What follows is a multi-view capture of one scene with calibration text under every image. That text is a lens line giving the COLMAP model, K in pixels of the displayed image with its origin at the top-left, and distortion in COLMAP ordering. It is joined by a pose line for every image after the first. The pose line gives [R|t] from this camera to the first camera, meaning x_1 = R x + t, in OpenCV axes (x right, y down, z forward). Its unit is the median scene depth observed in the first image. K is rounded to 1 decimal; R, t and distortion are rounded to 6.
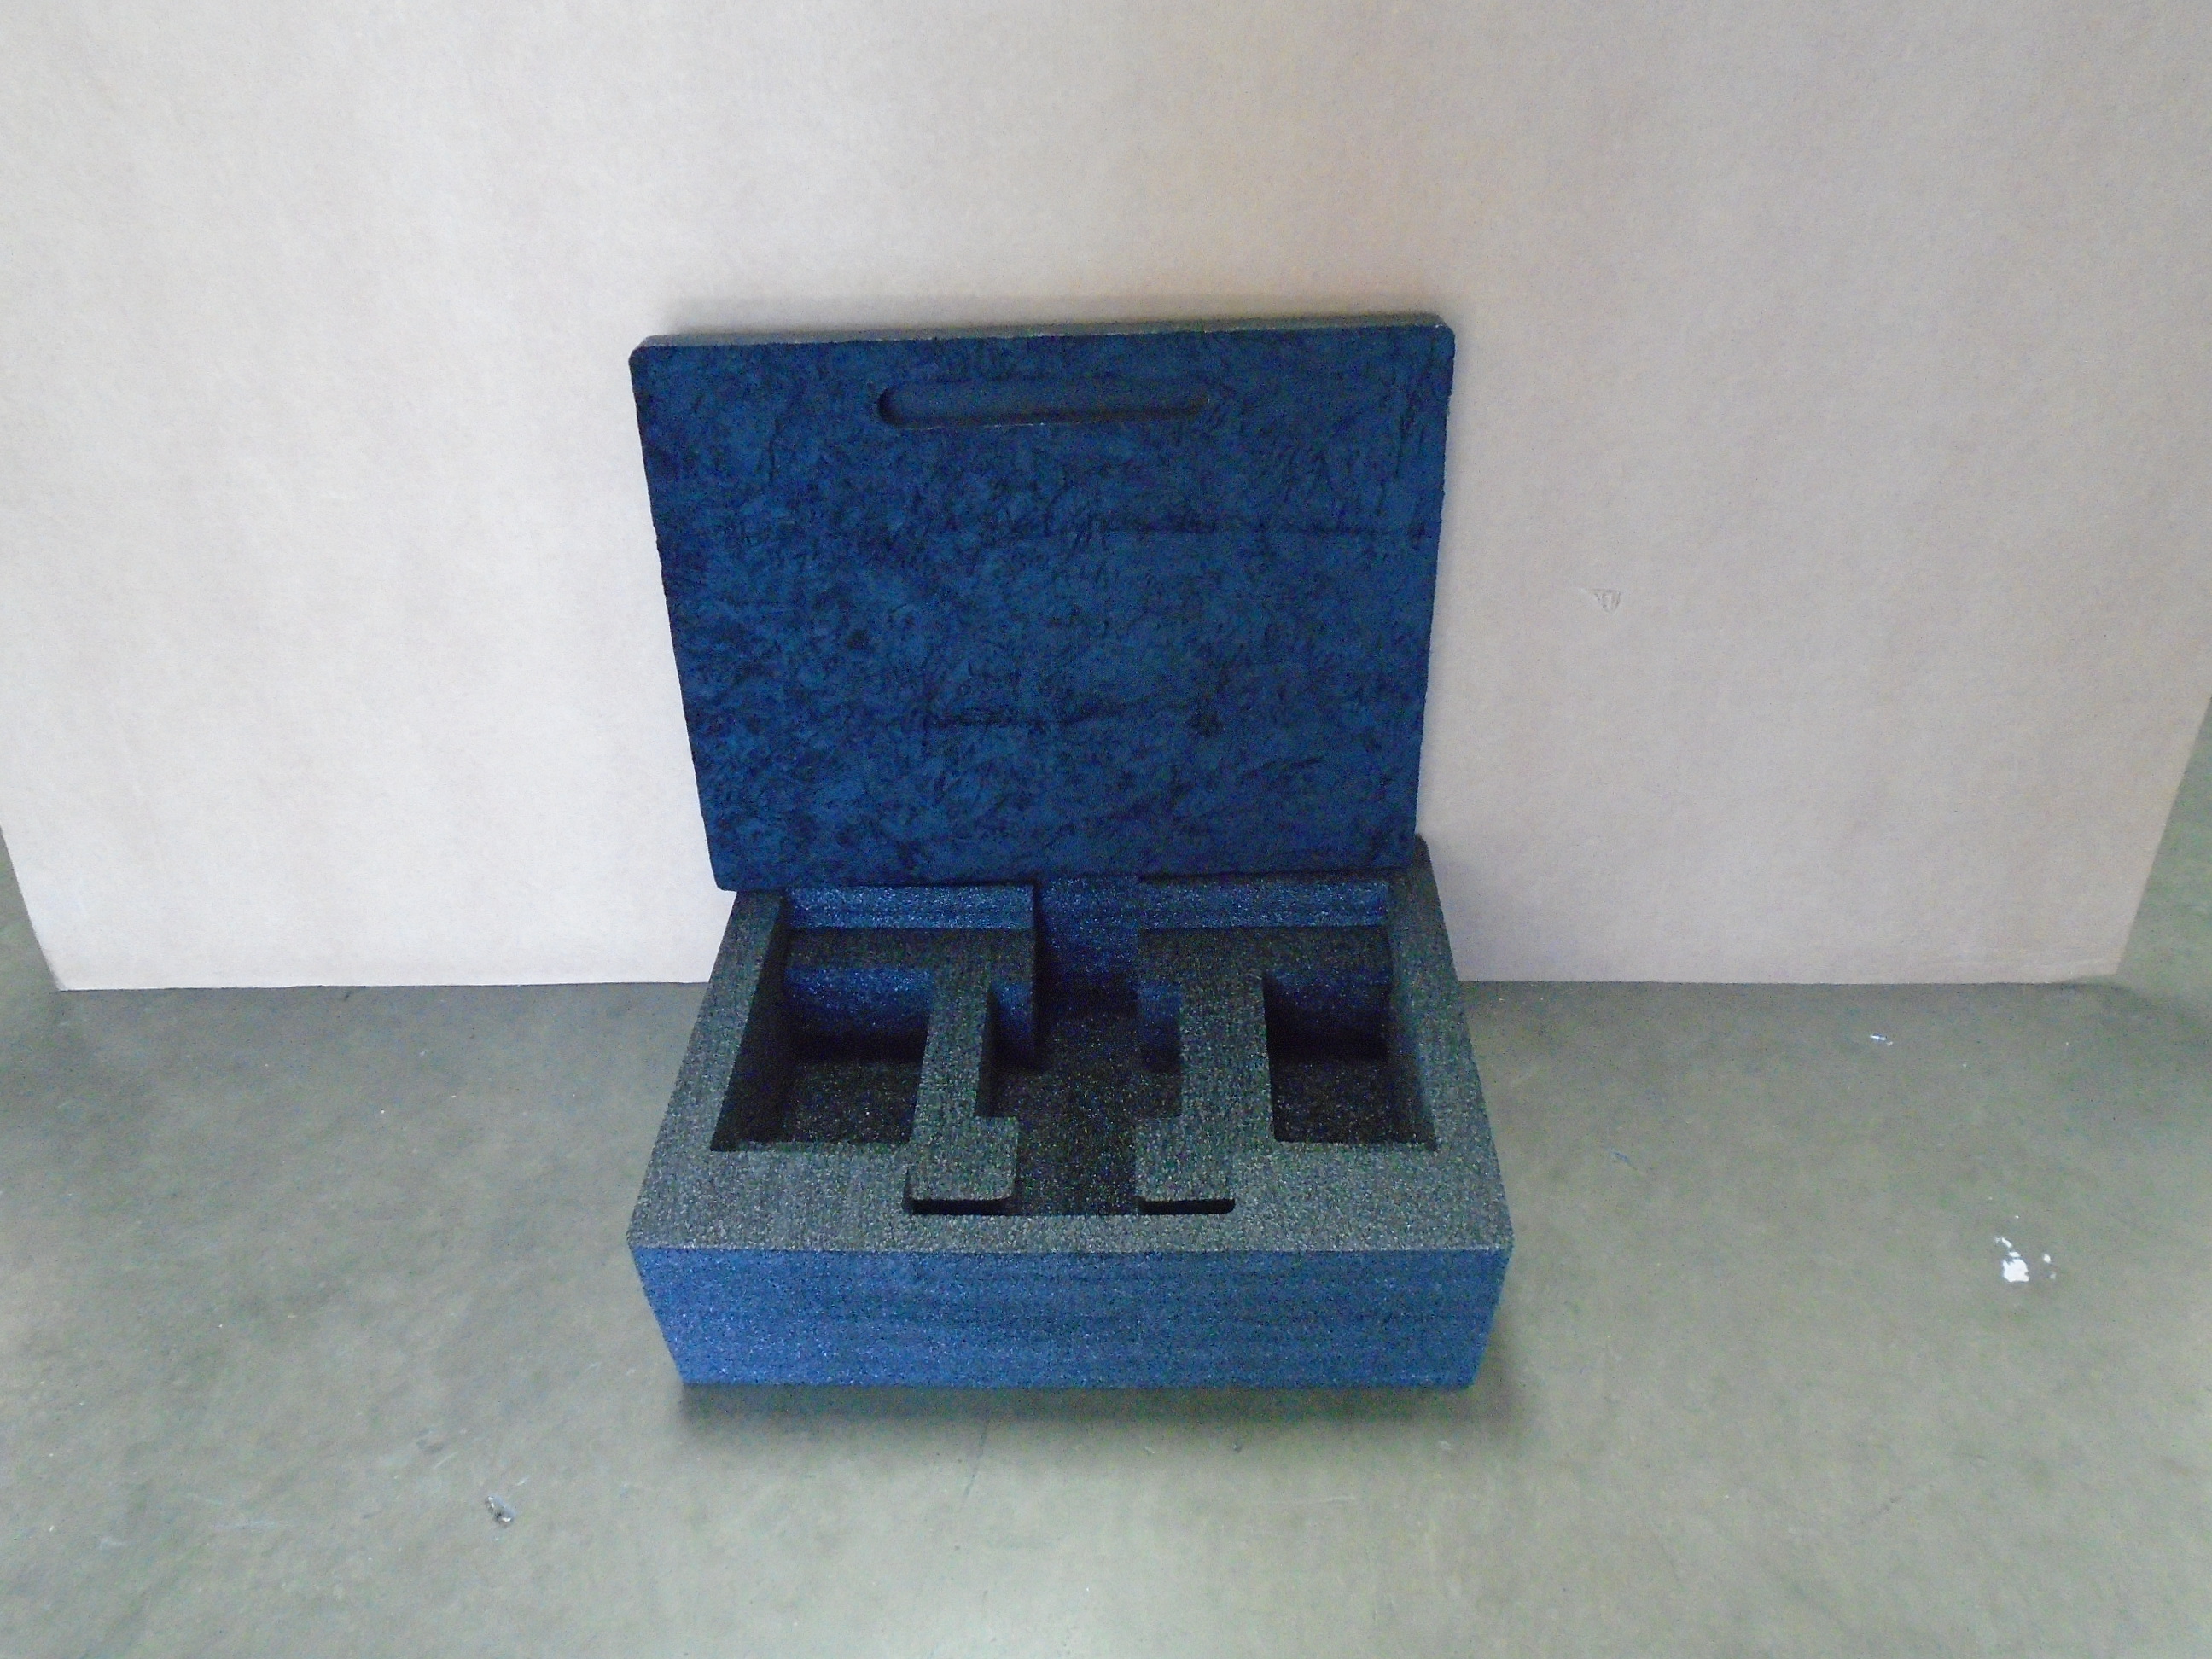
lens RADIAL K [[1714.5, 0, 1101.6], [0, 1714.5, 821.7], [0, 0, 1]] dist [-0.005336, 0.000019]
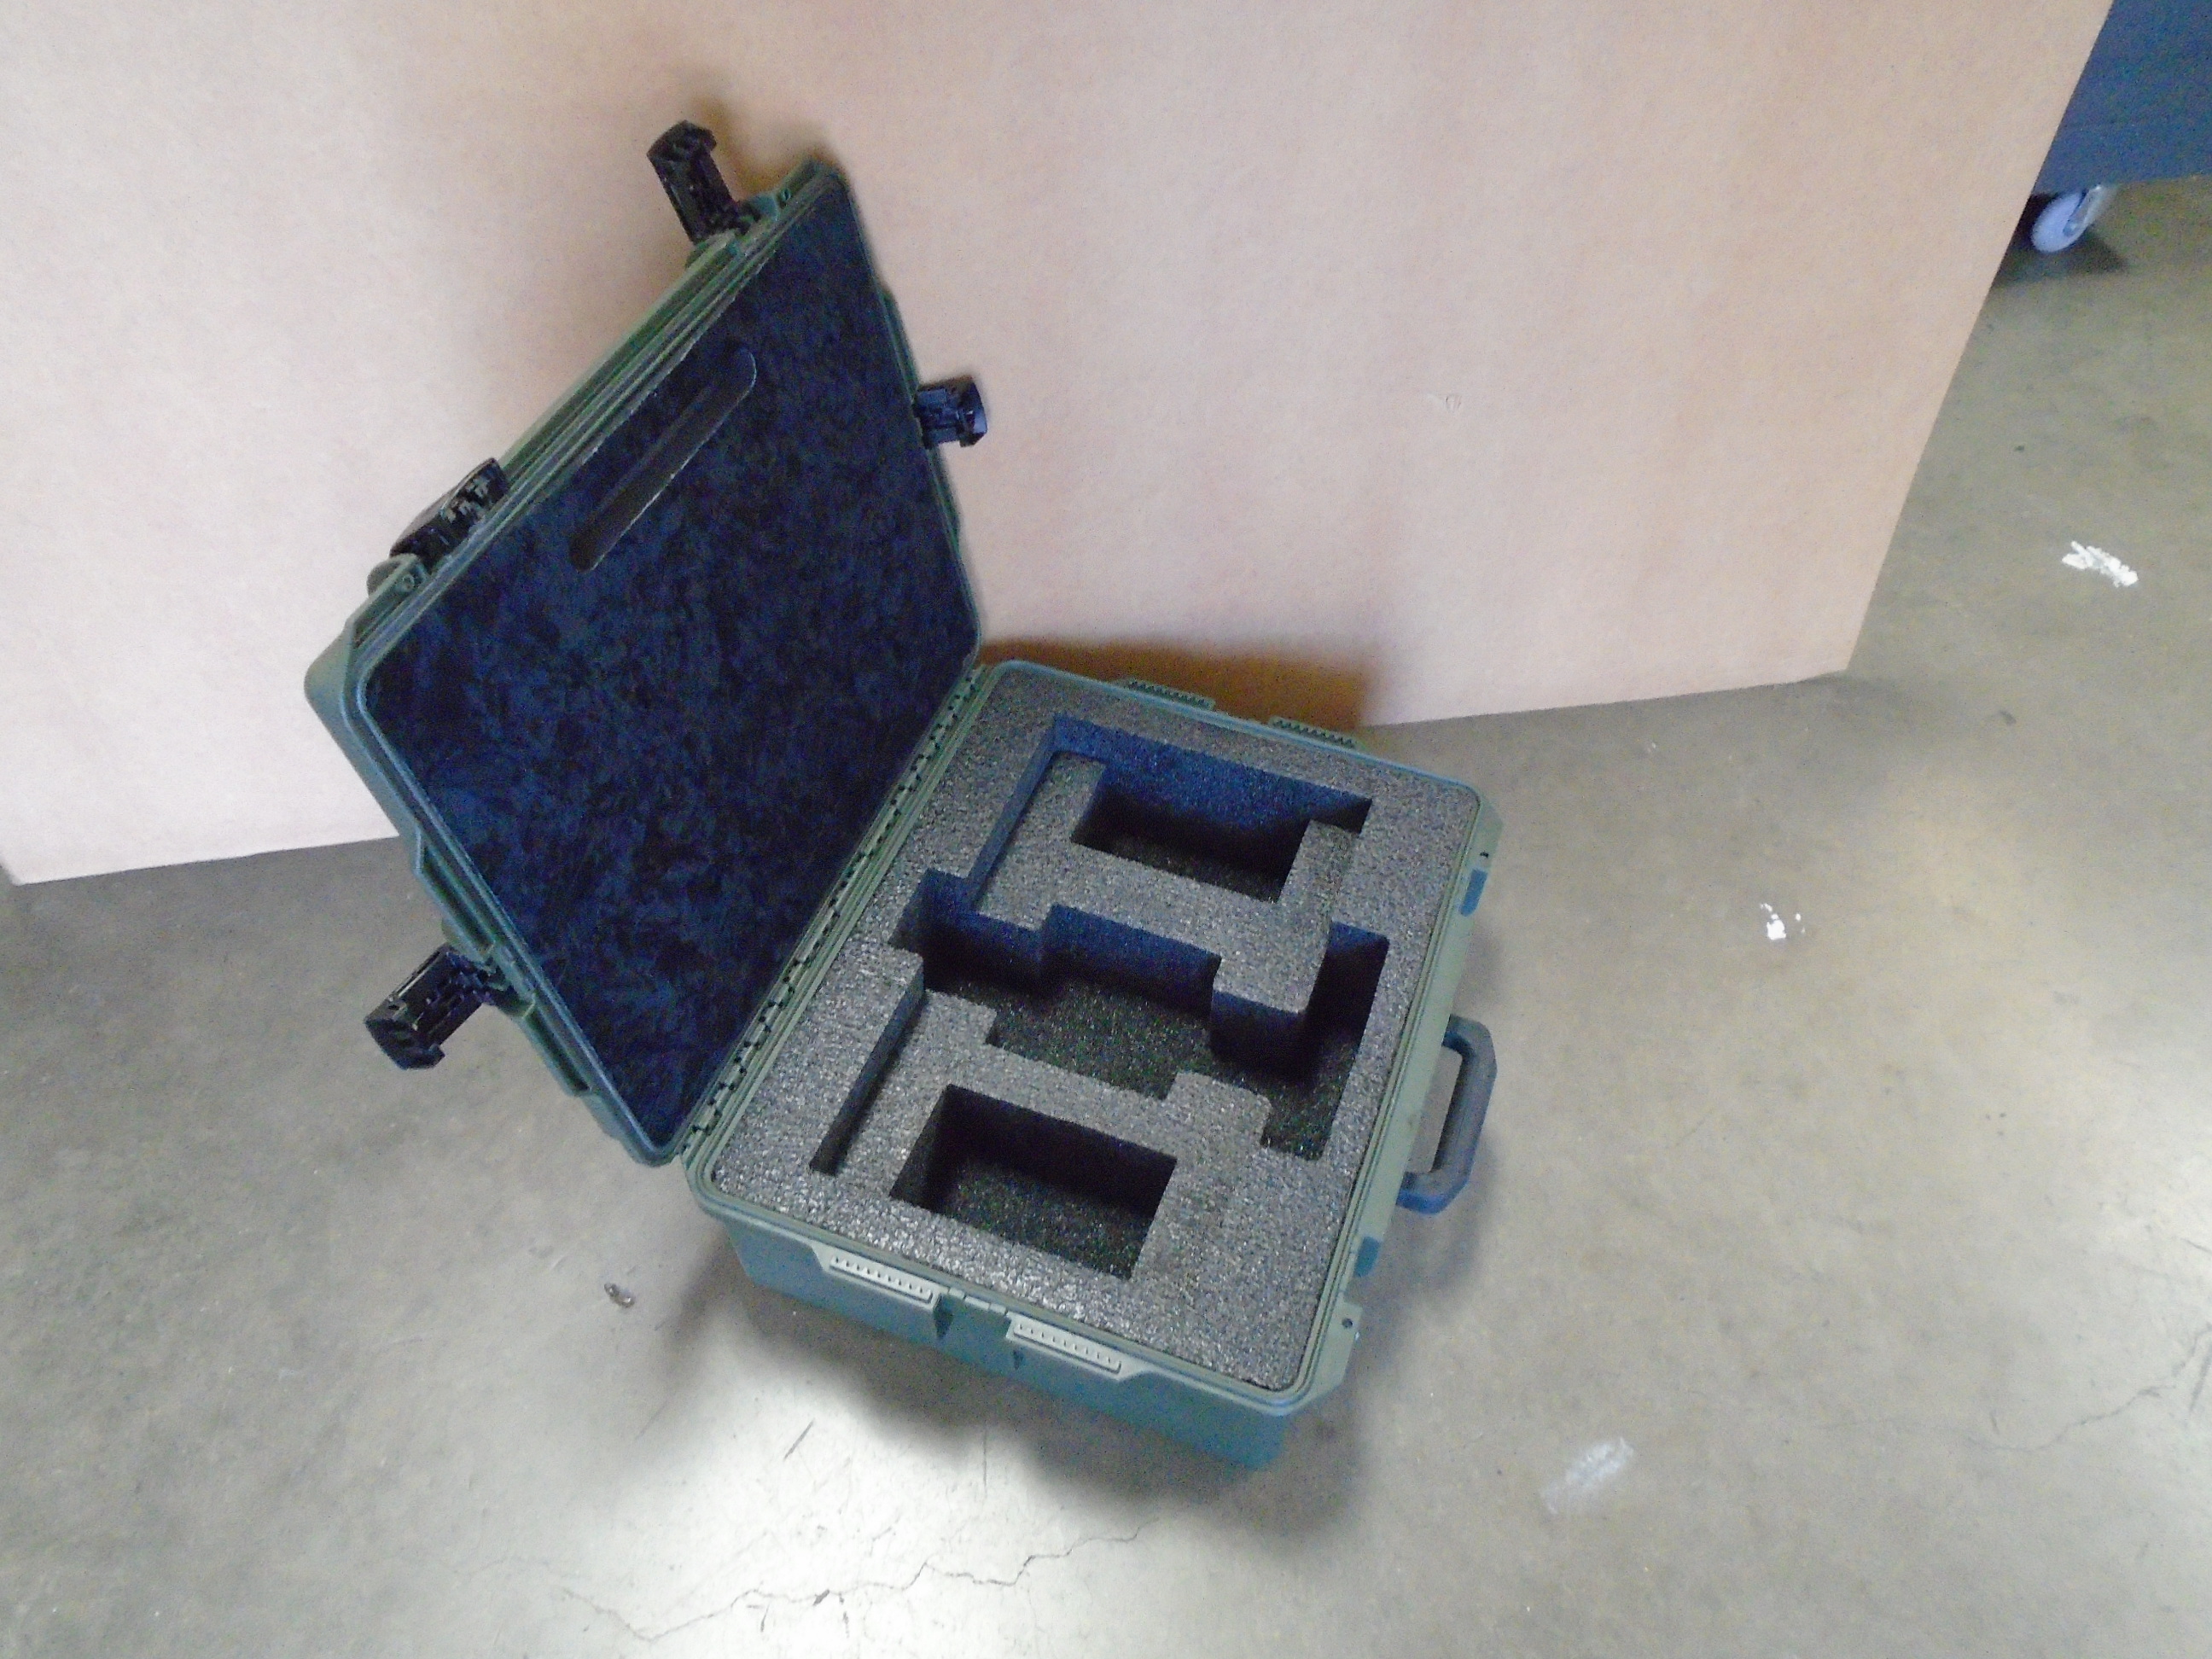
lens RADIAL K [[1714.5, 0, 1107.7], [0, 1714.5, 829.7], [0, 0, 1]] dist [-0.005336, 0.000019]
pose [[0.981605, -0.116402, 0.151335, -0.149782], [0.076233, 0.965680, 0.248296, -0.175178], [-0.175043, -0.232192, 0.956790, -0.128300]]
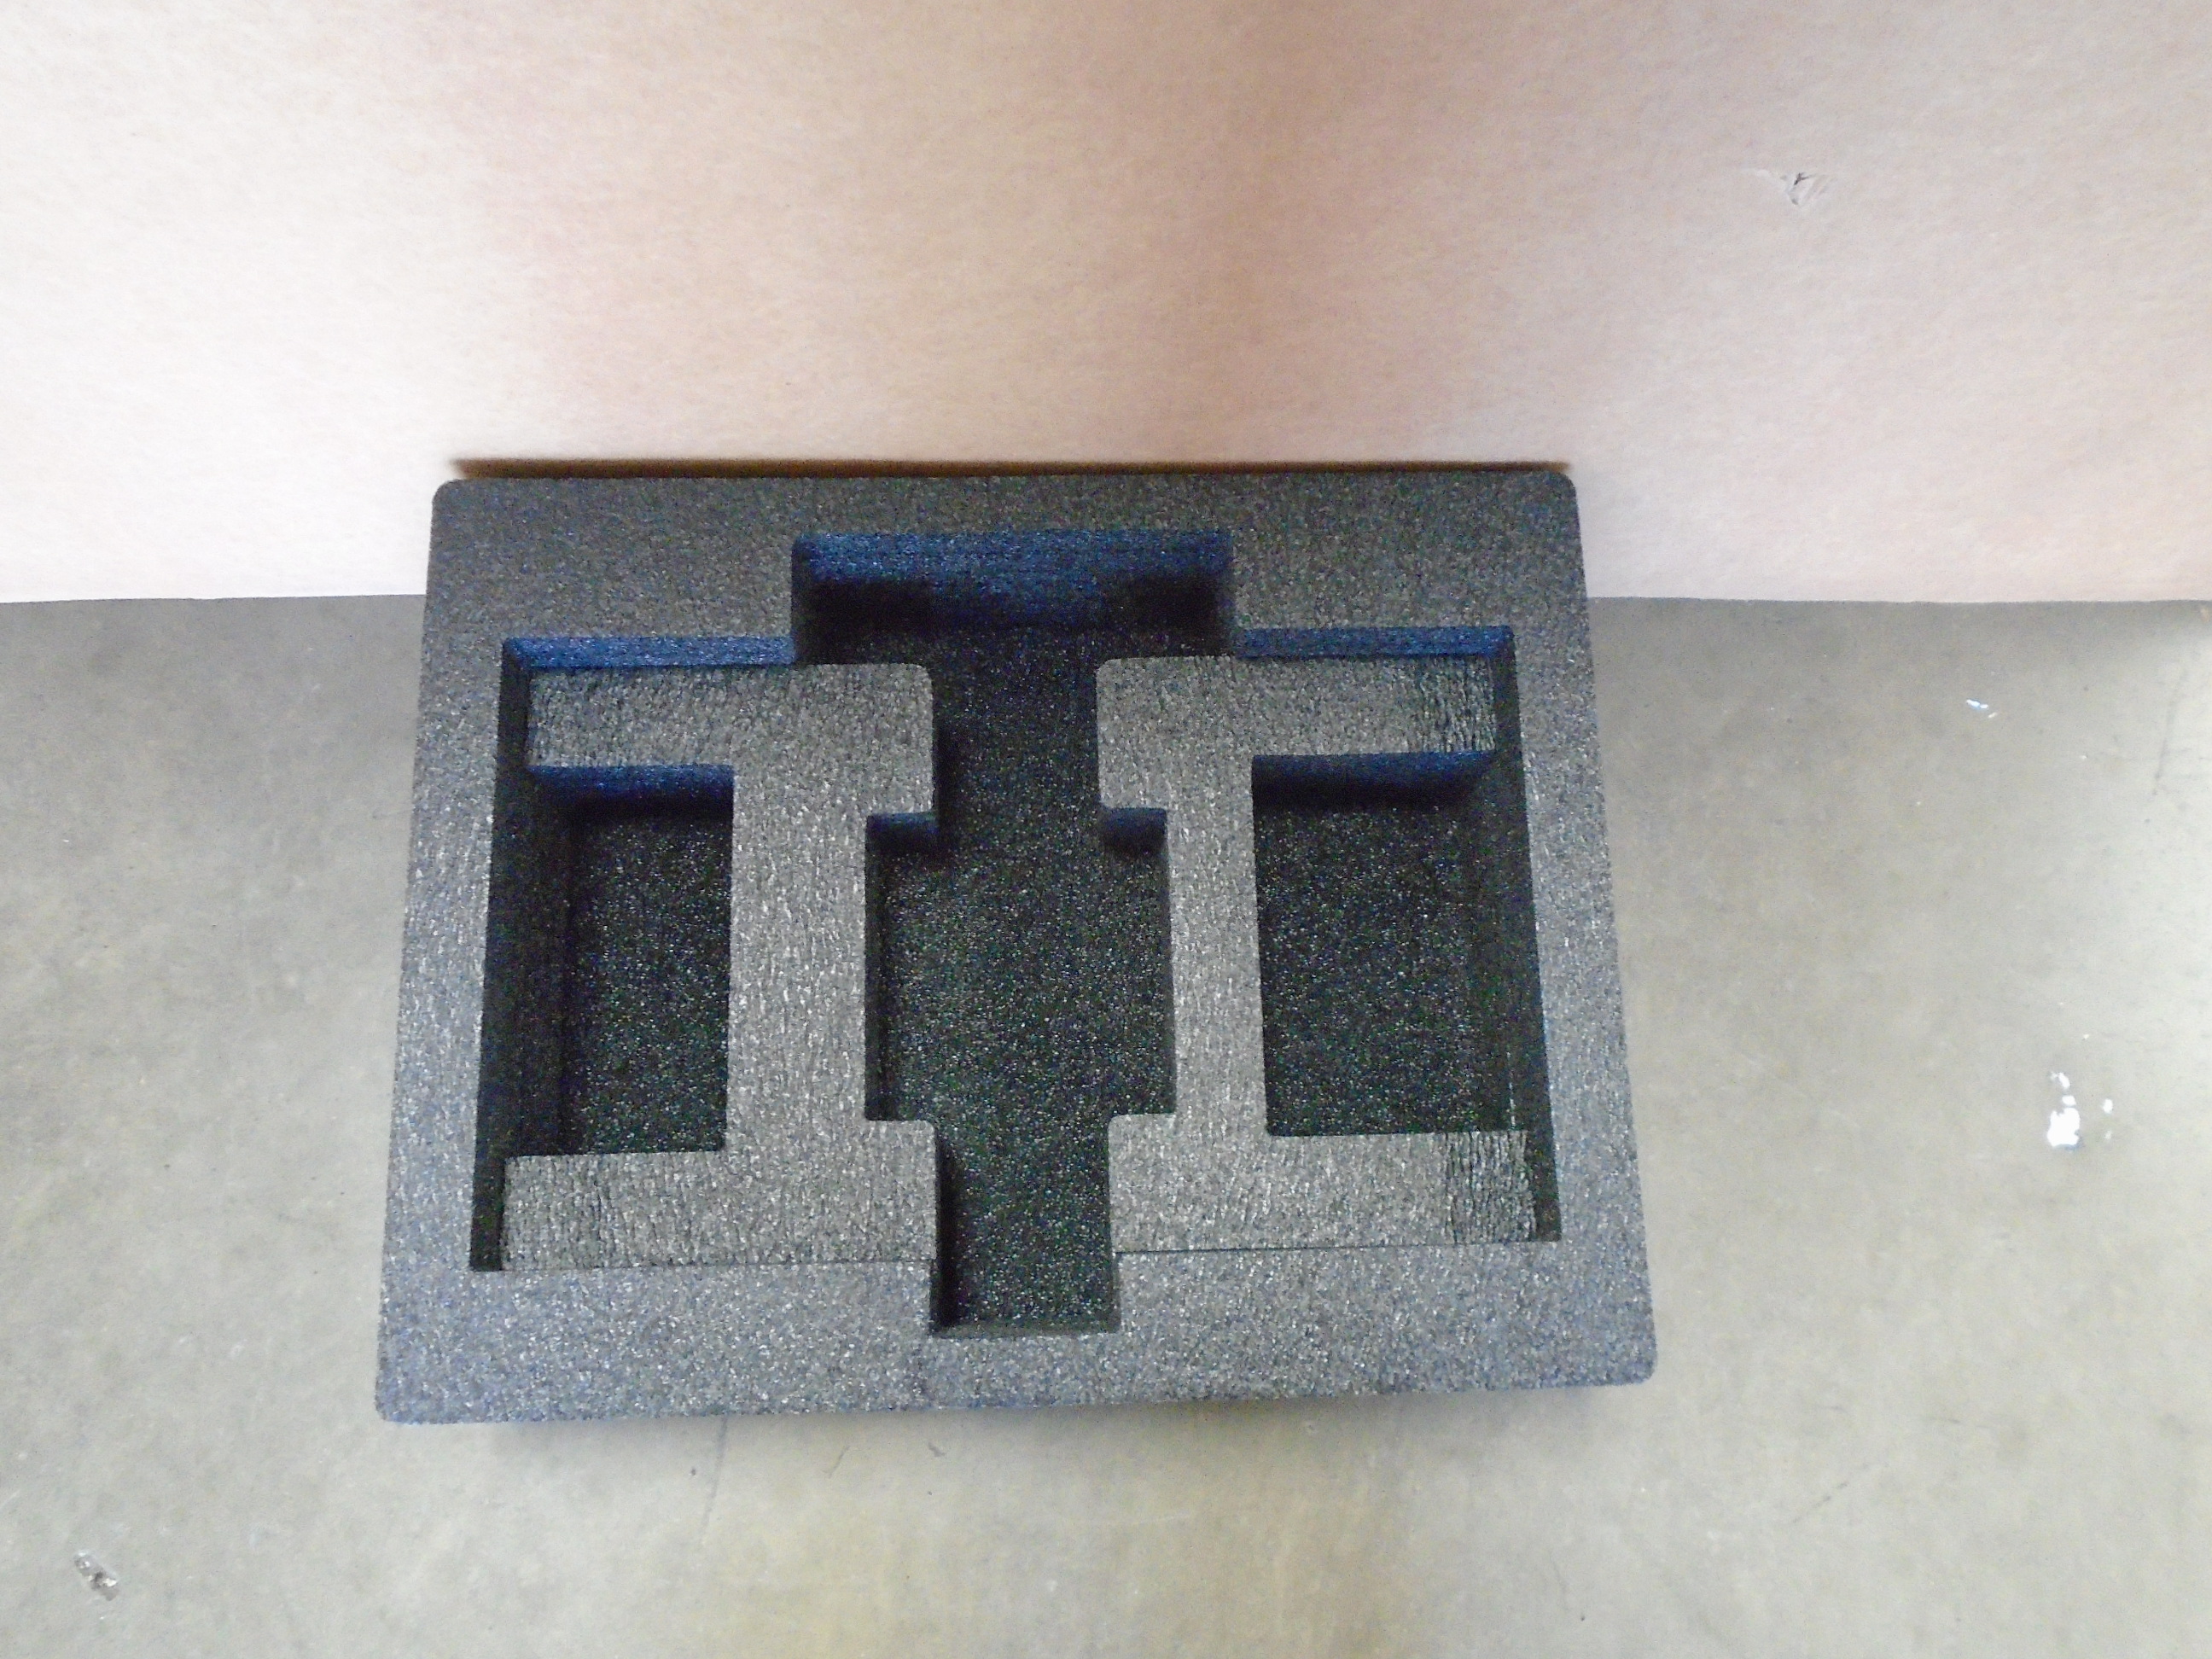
lens RADIAL K [[1714.5, 0, 1100.0], [0, 1714.5, 822.7], [0, 0, 1]] dist [-0.005336, 0.000019]
pose [[0.996645, -0.031037, 0.075738, 0.049740], [-0.027049, 0.748448, 0.662641, -0.356248], [-0.077252, -0.662467, 0.745097, 0.578041]]
